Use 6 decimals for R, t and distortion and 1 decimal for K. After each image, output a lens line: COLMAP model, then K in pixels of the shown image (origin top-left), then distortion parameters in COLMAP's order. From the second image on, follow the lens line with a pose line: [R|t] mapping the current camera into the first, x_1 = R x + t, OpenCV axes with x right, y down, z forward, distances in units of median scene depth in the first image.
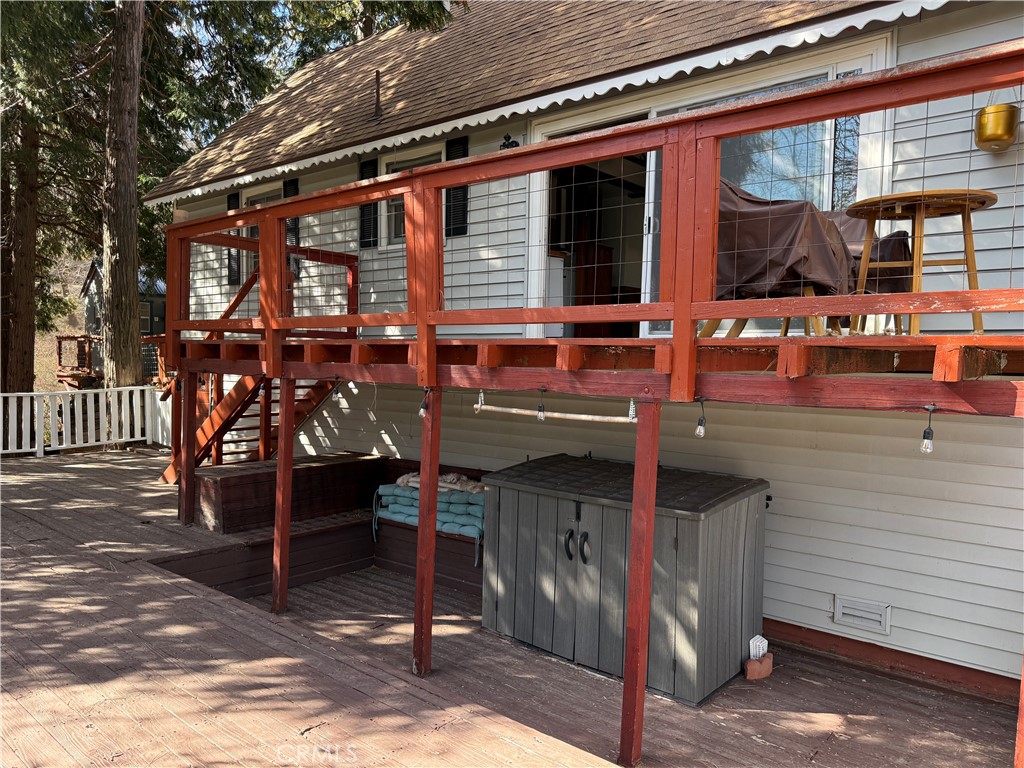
lens RADIAL K [[730.7, 0, 516.8], [0, 730.7, 388.0], [0, 0, 1]] dist [0.056417, -0.071317]
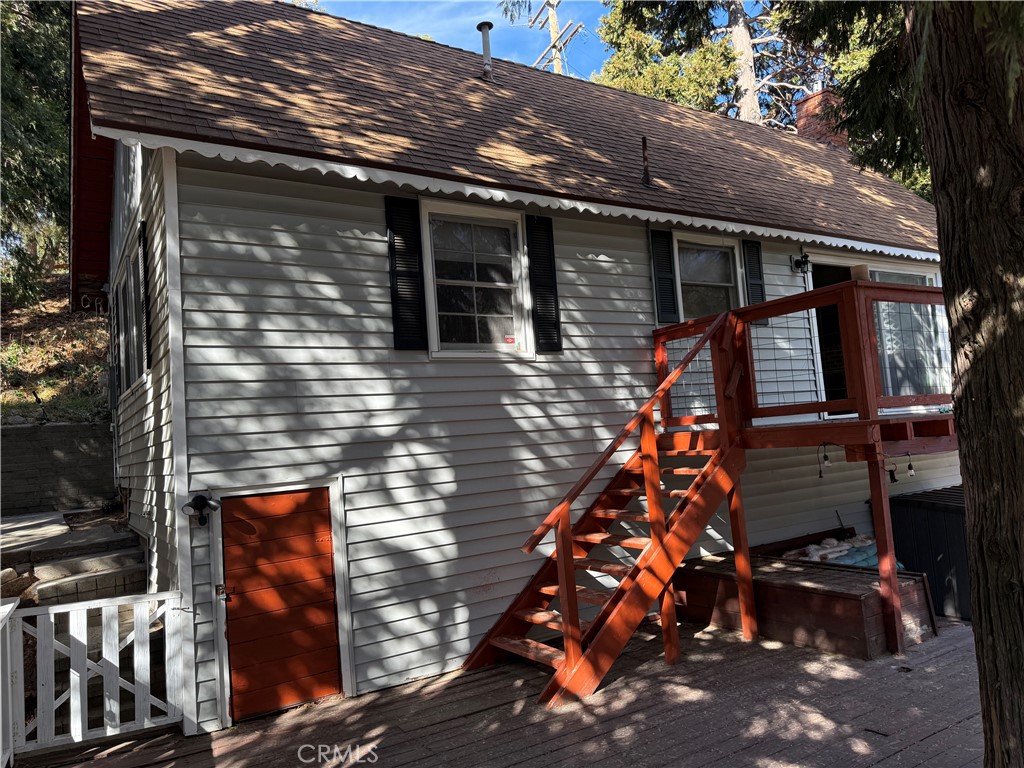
lens RADIAL K [[730.7, 0, 494.6], [0, 730.7, 383.7], [0, 0, 1]] dist [0.056417, -0.071317]
pose [[0.310349, 0.035492, 0.949960, -1.700417], [0.115922, 0.990432, -0.074875, -0.115675], [-0.943528, 0.133358, 0.303266, 1.427395]]
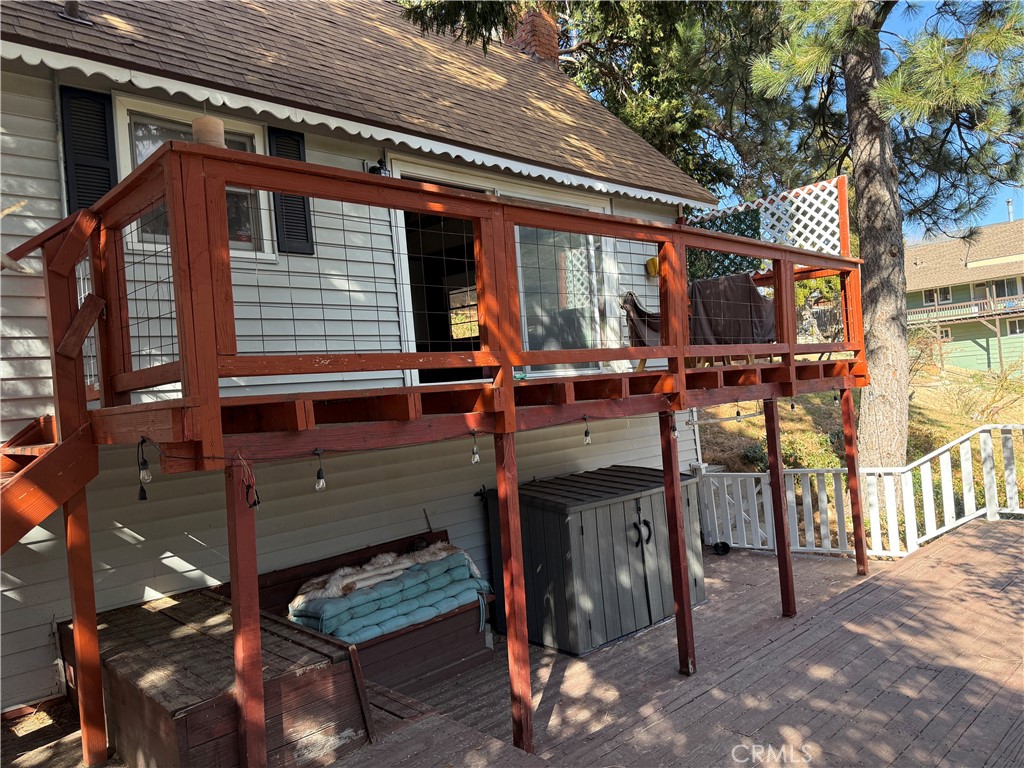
lens RADIAL K [[730.7, 0, 506.0], [0, 730.7, 379.6], [0, 0, 1]] dist [0.056417, -0.071317]
pose [[0.116457, -0.008475, 0.993160, -1.106929], [0.118763, 0.992908, -0.005453, -0.064756], [-0.986070, 0.118585, 0.116638, 0.959699]]
